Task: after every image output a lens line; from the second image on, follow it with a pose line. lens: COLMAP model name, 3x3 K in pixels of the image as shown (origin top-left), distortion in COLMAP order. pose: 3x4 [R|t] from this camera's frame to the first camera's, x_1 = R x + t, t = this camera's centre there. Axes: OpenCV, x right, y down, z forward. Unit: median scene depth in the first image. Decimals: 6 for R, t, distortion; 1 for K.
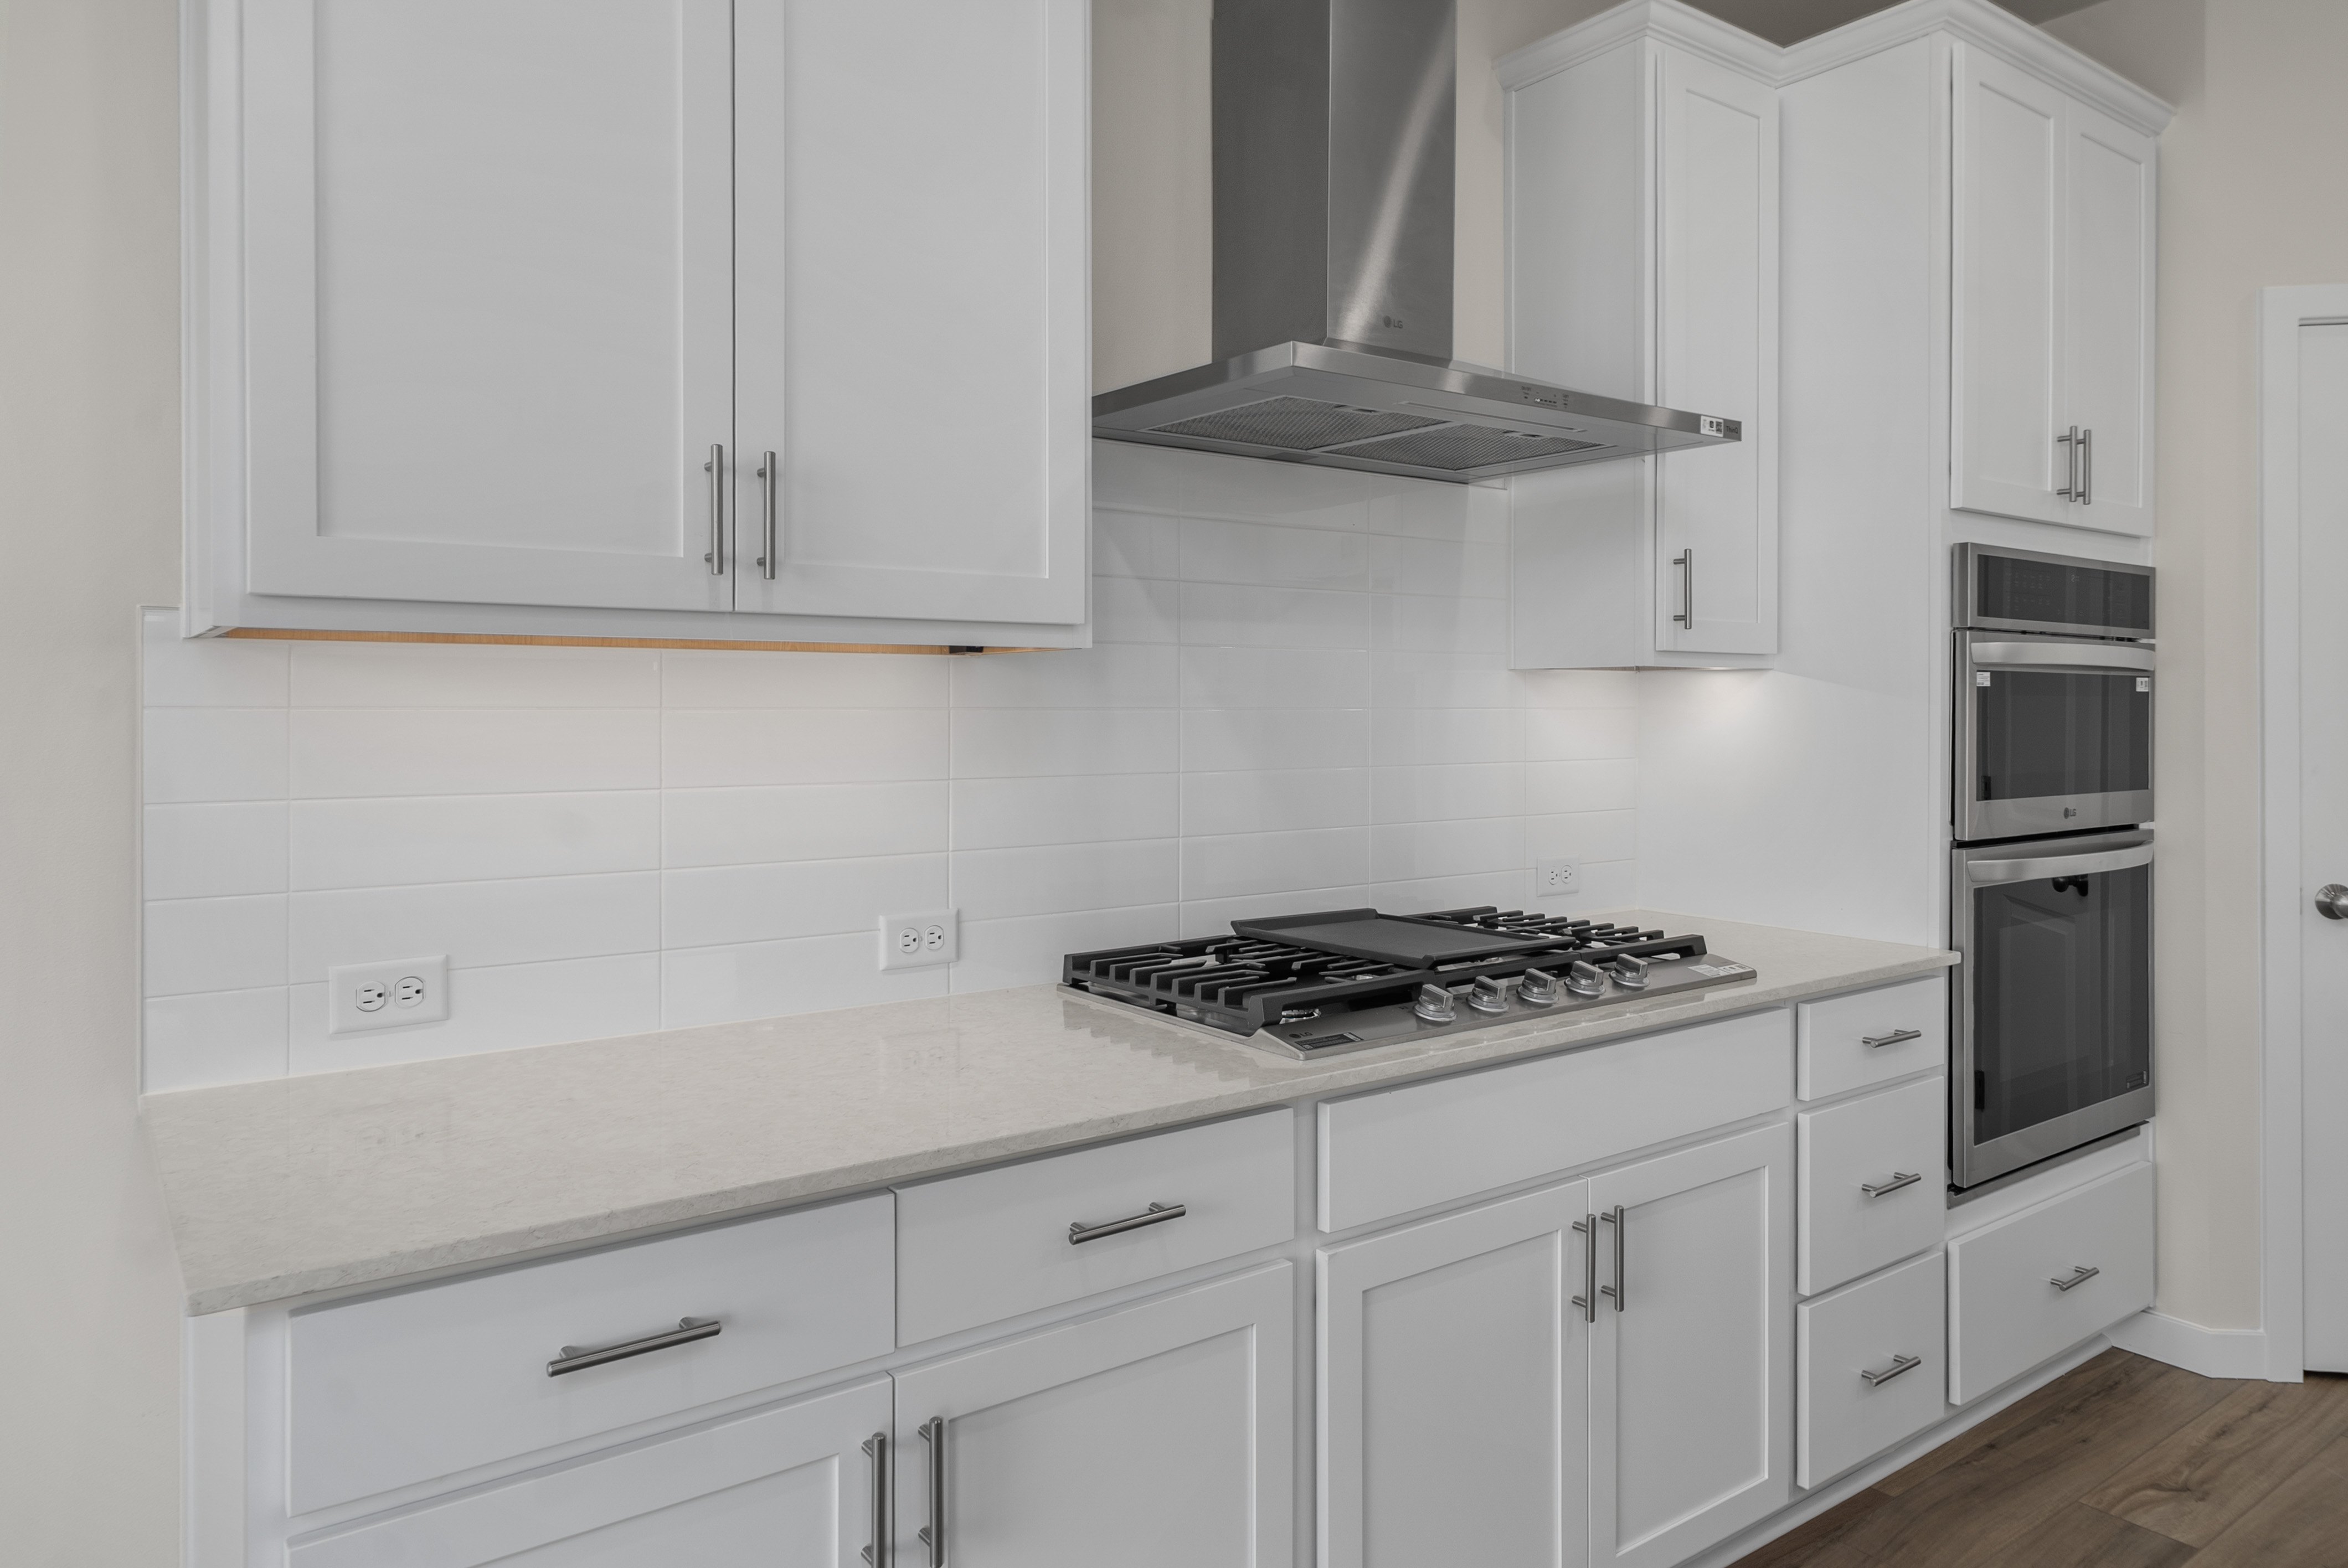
lens RADIAL K [[1512.7, 0, 1138.2], [0, 1512.7, 716.7], [0, 0, 1]] dist [0.001718, -0.003050]
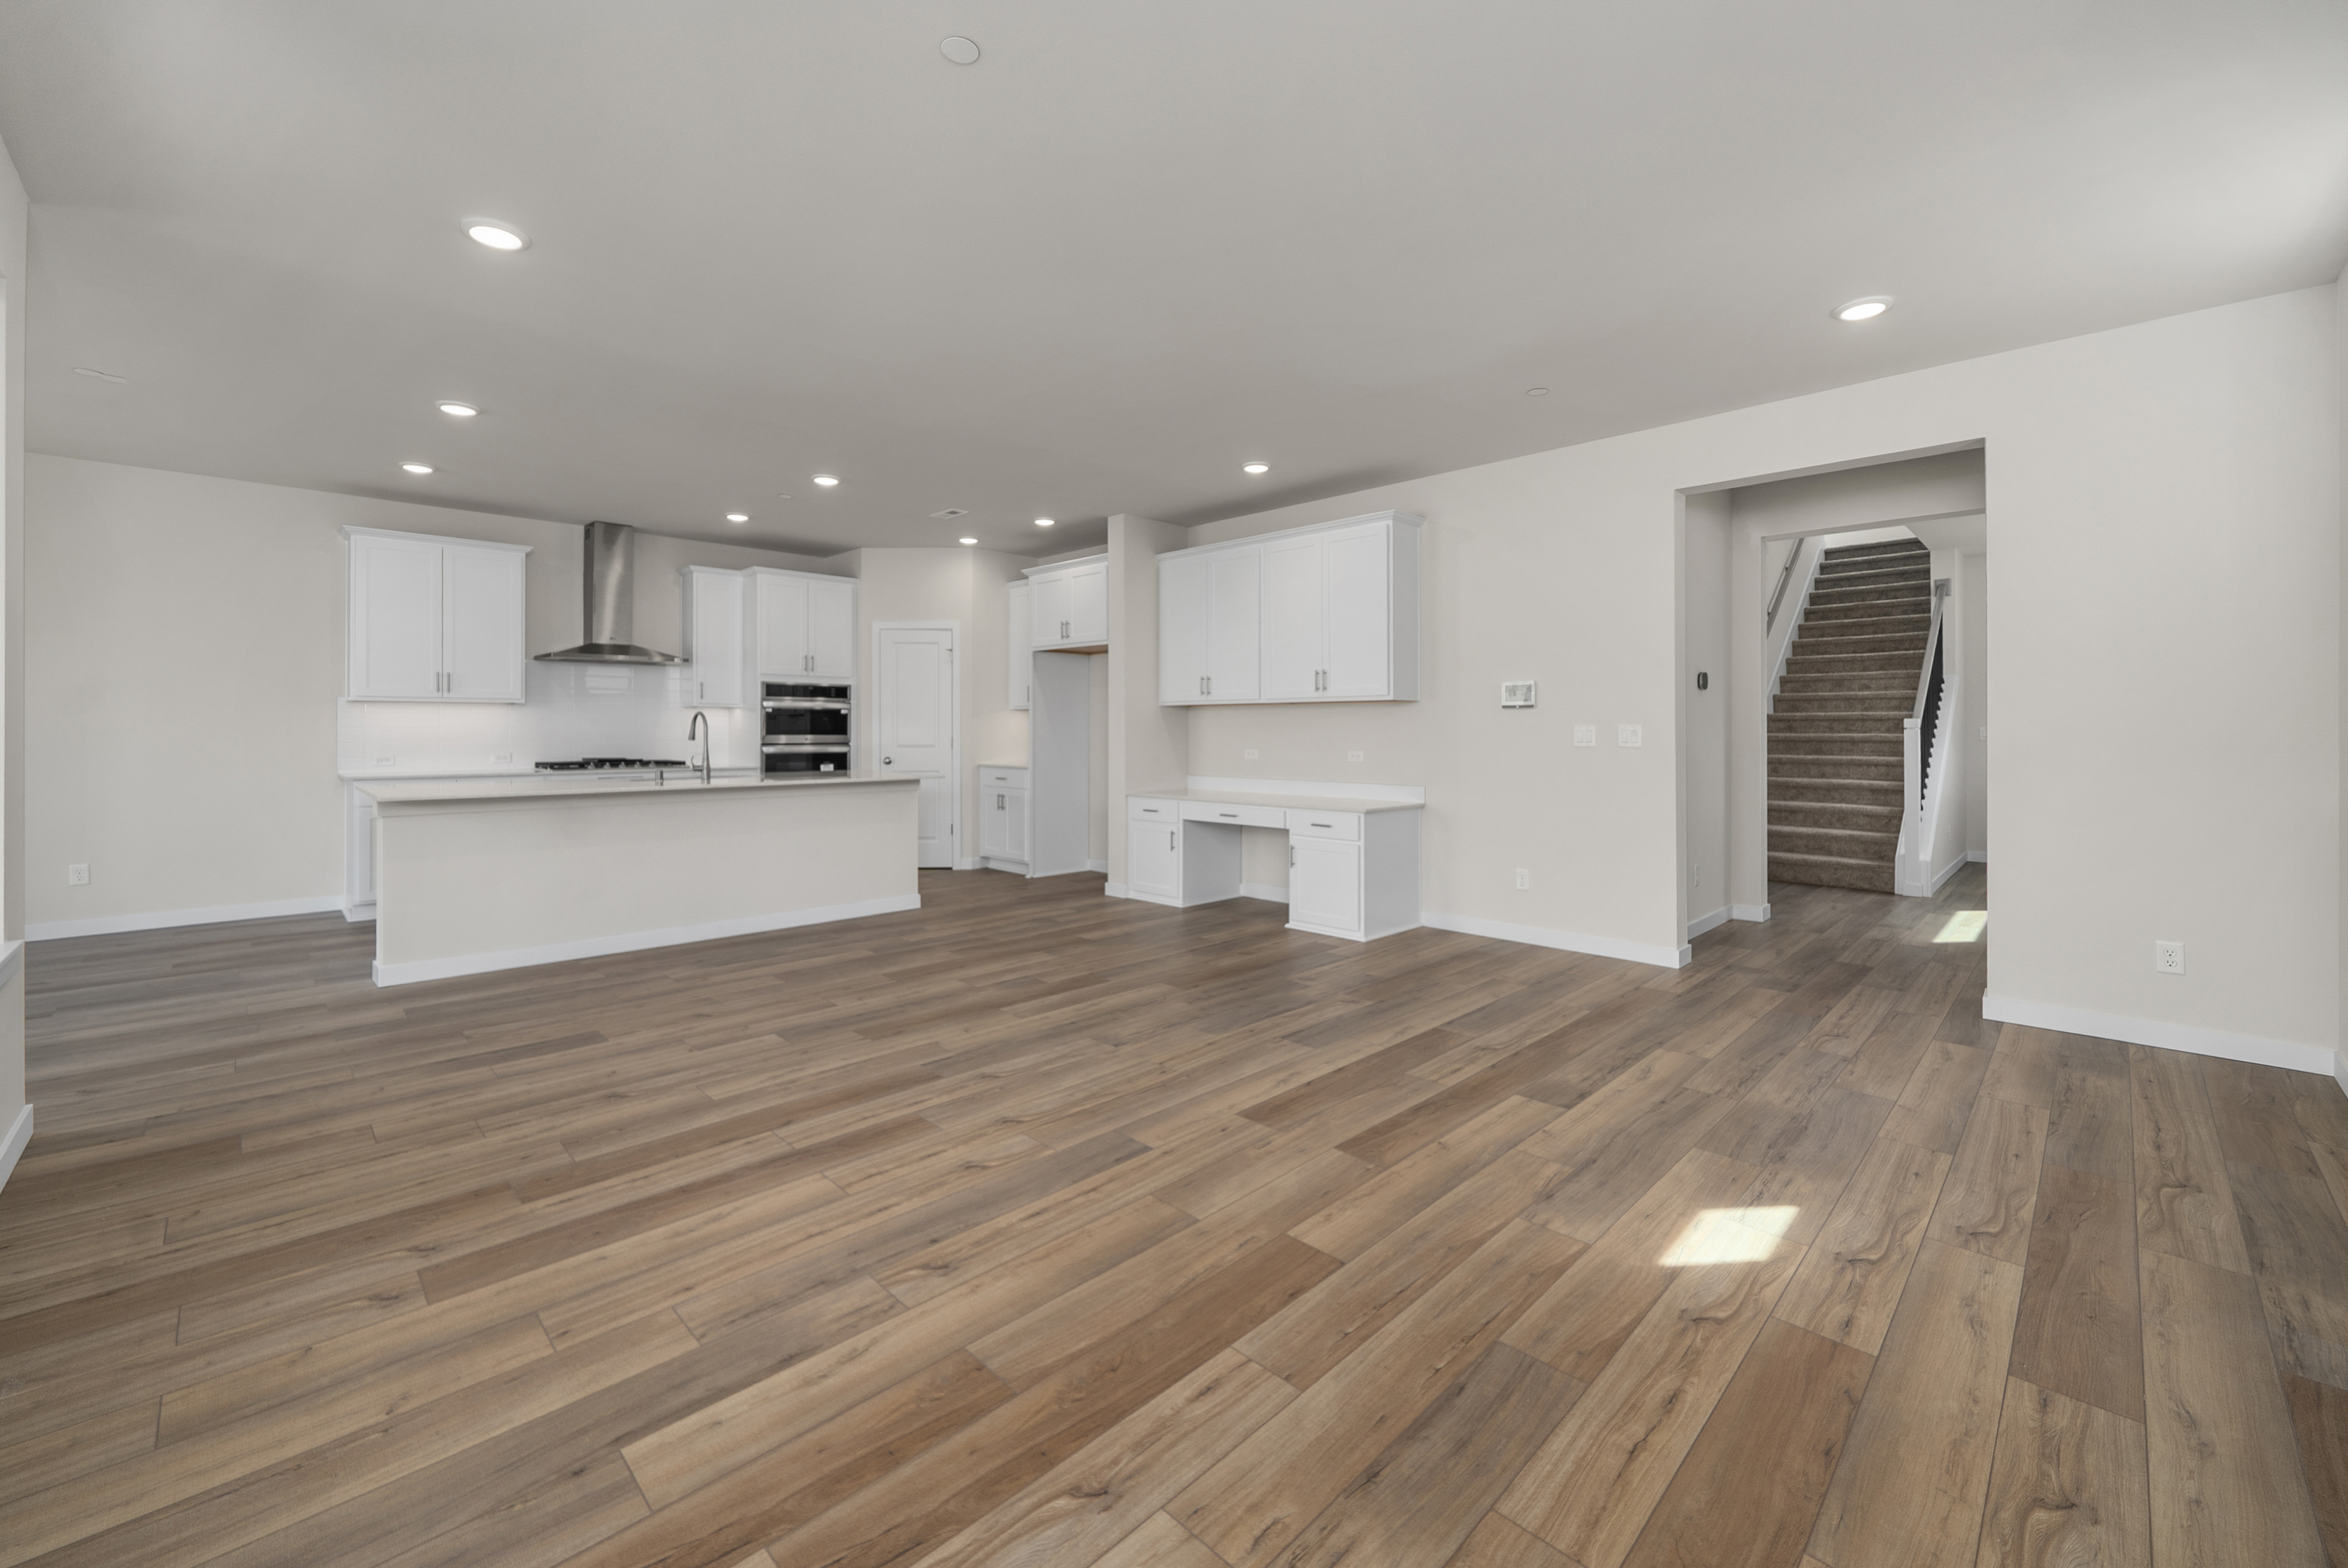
lens RADIAL K [[943.4, 0, 1167.7], [0, 943.4, 731.2], [0, 0, 1]] dist [-0.003142, -0.001228]
pose [[0.986928, 0.001557, 0.161153, 1.315365], [-0.001194, 0.999997, -0.002349, 0.048063], [-0.161156, 0.002126, 0.986927, -2.118576]]
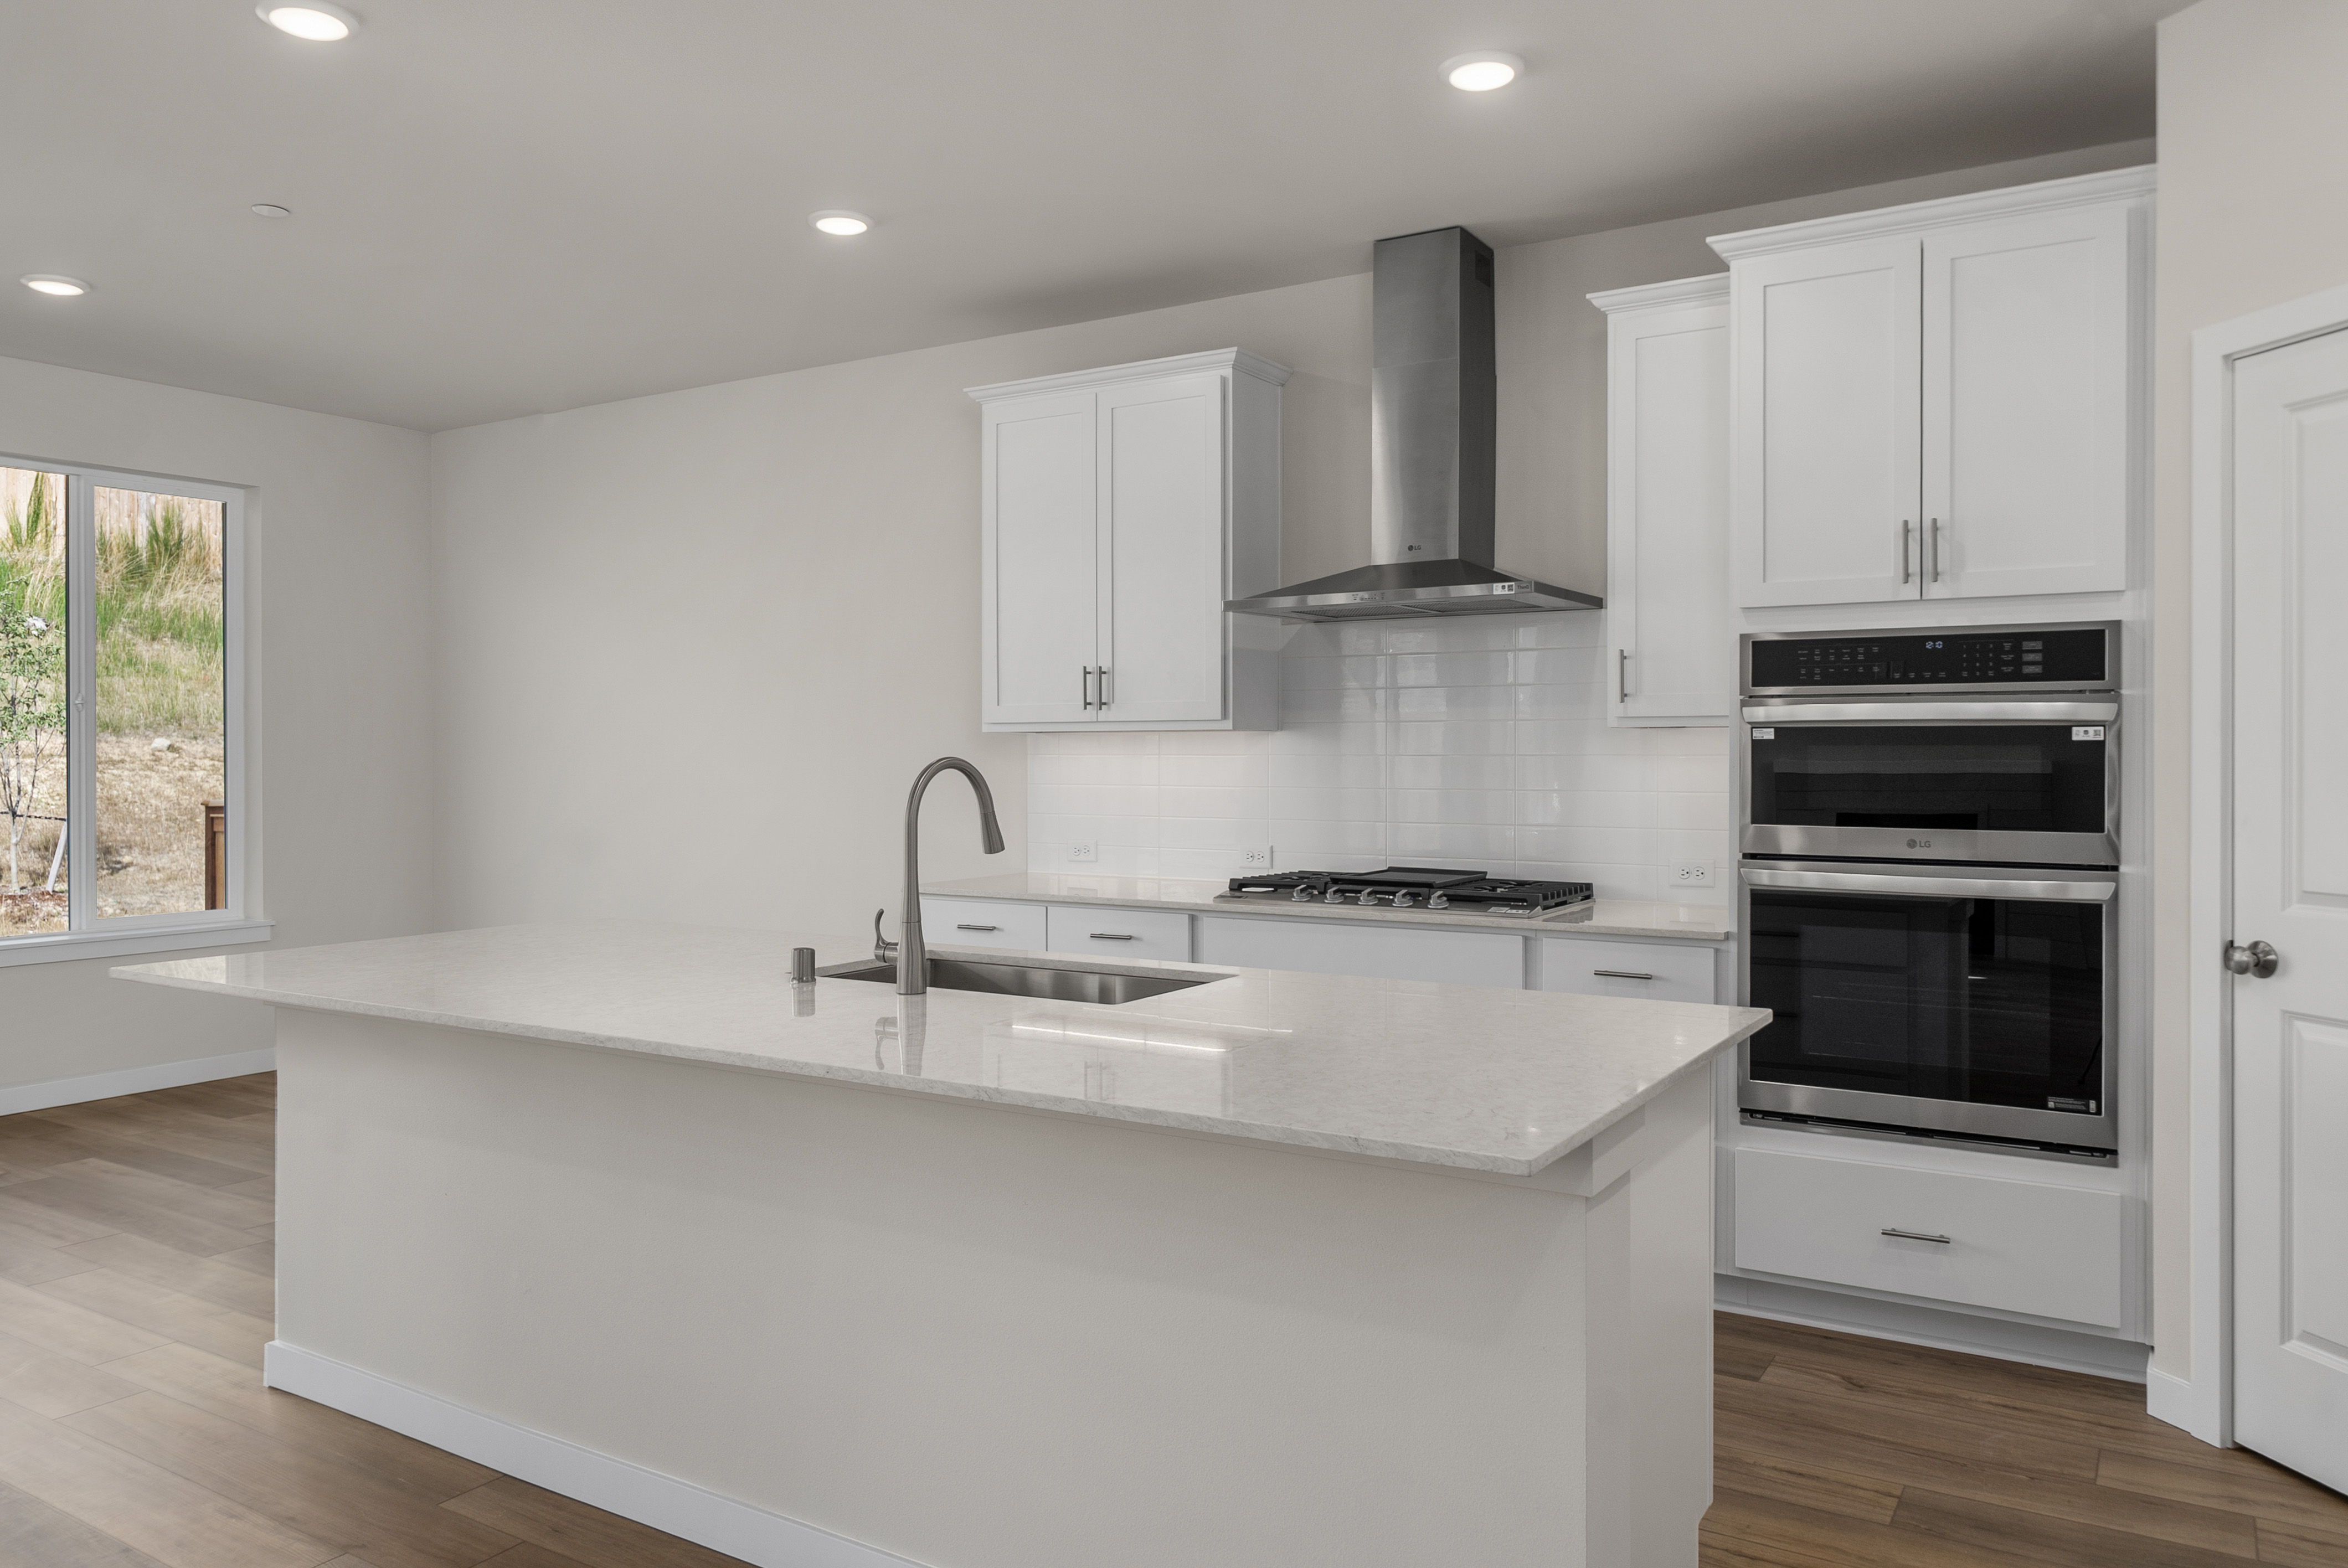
lens RADIAL K [[1607.8, 0, 1170.1], [0, 1607.8, 775.1], [0, 0, 1]] dist [-0.009703, 0.012242]
pose [[0.380878, 0.012992, -0.924534, 1.667662], [-0.004431, 0.999915, 0.012226, -0.003351], [0.924615, -0.000560, 0.380903, -0.022618]]
